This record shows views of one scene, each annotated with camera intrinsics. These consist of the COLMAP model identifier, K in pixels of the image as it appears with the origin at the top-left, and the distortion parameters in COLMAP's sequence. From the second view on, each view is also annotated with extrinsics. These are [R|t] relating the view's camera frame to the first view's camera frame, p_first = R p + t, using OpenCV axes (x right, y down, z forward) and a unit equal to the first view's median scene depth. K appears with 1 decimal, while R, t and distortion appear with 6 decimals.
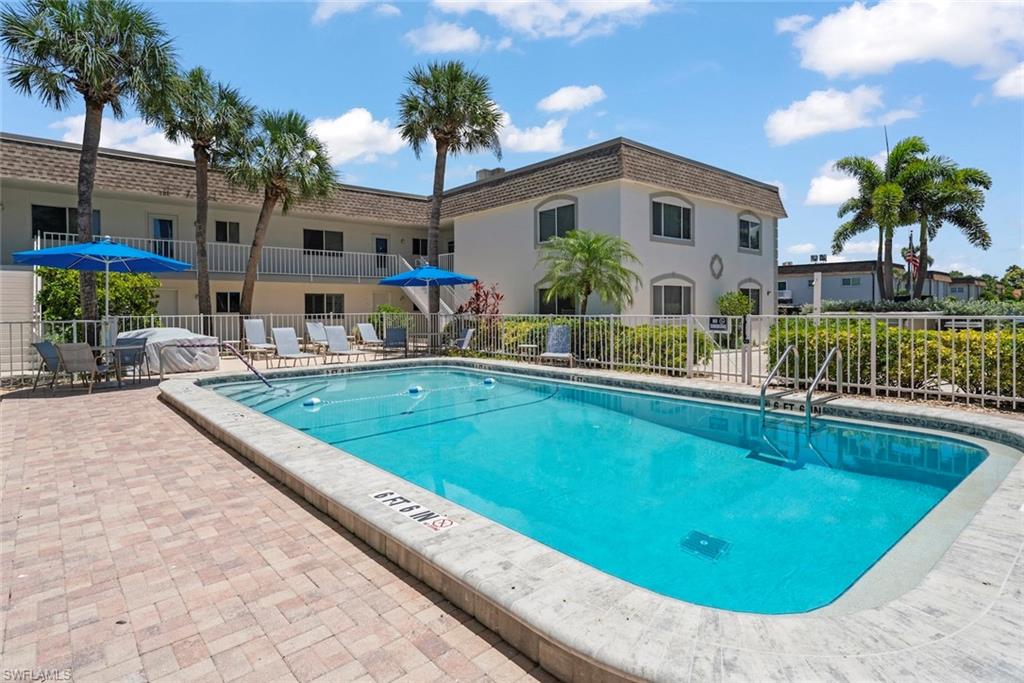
lens RADIAL K [[543.4, 0, 511.3], [0, 543.4, 319.3], [0, 0, 1]] dist [0.005088, 0.000014]
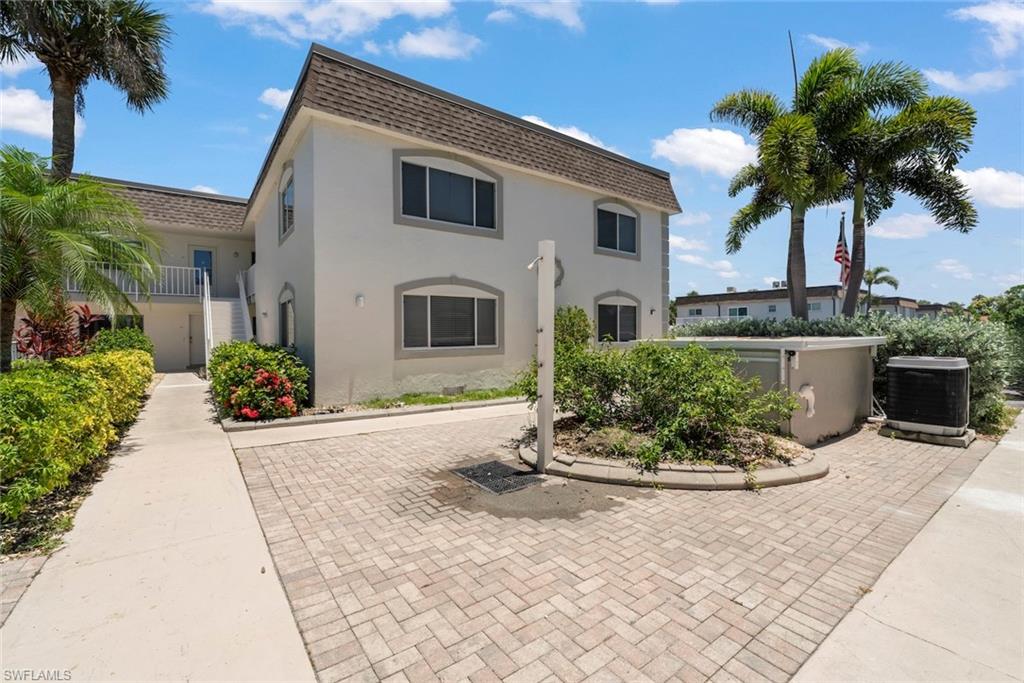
lens RADIAL K [[434.3, 0, 512.0], [0, 434.3, 341.5], [0, 0, 1]] dist [-0.001270, 0.000181]
pose [[0.997107, 0.001293, -0.076001, 0.401216], [-0.001492, 0.999996, -0.002557, -0.006532], [0.075997, 0.002663, 0.997104, 0.478549]]
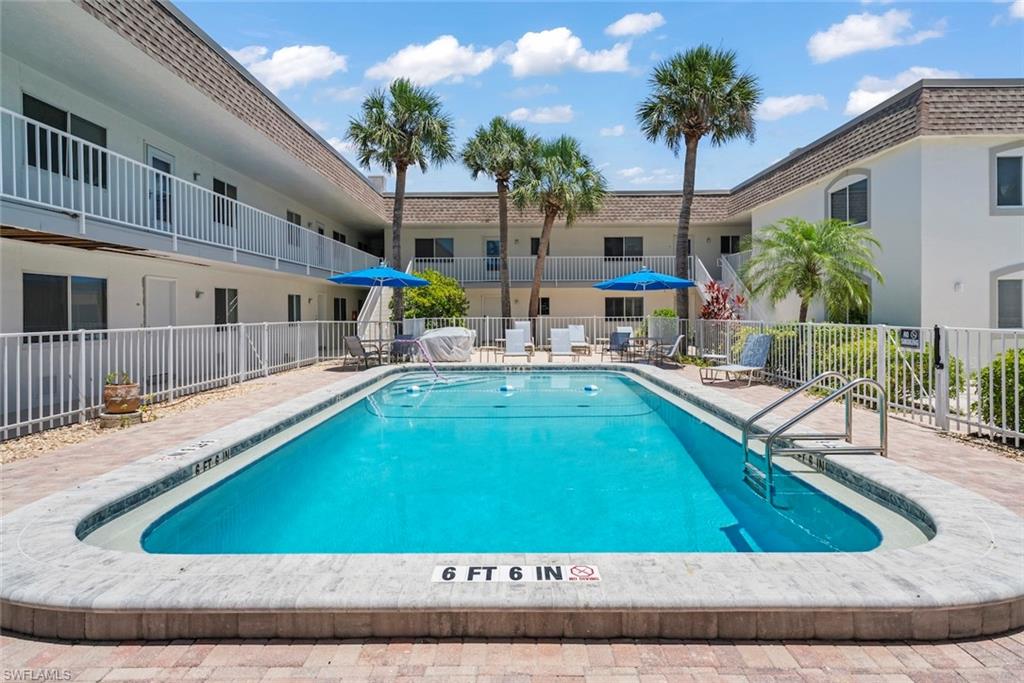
lens RADIAL K [[556.7, 0, 511.1], [0, 556.7, 313.5], [0, 0, 1]] dist [0.005895, 0.000374]
pose [[0.754094, 0.004626, -0.656751, 0.246742], [-0.012775, 0.999889, -0.007626, -0.006306], [0.656643, 0.014141, 0.754069, 0.063775]]
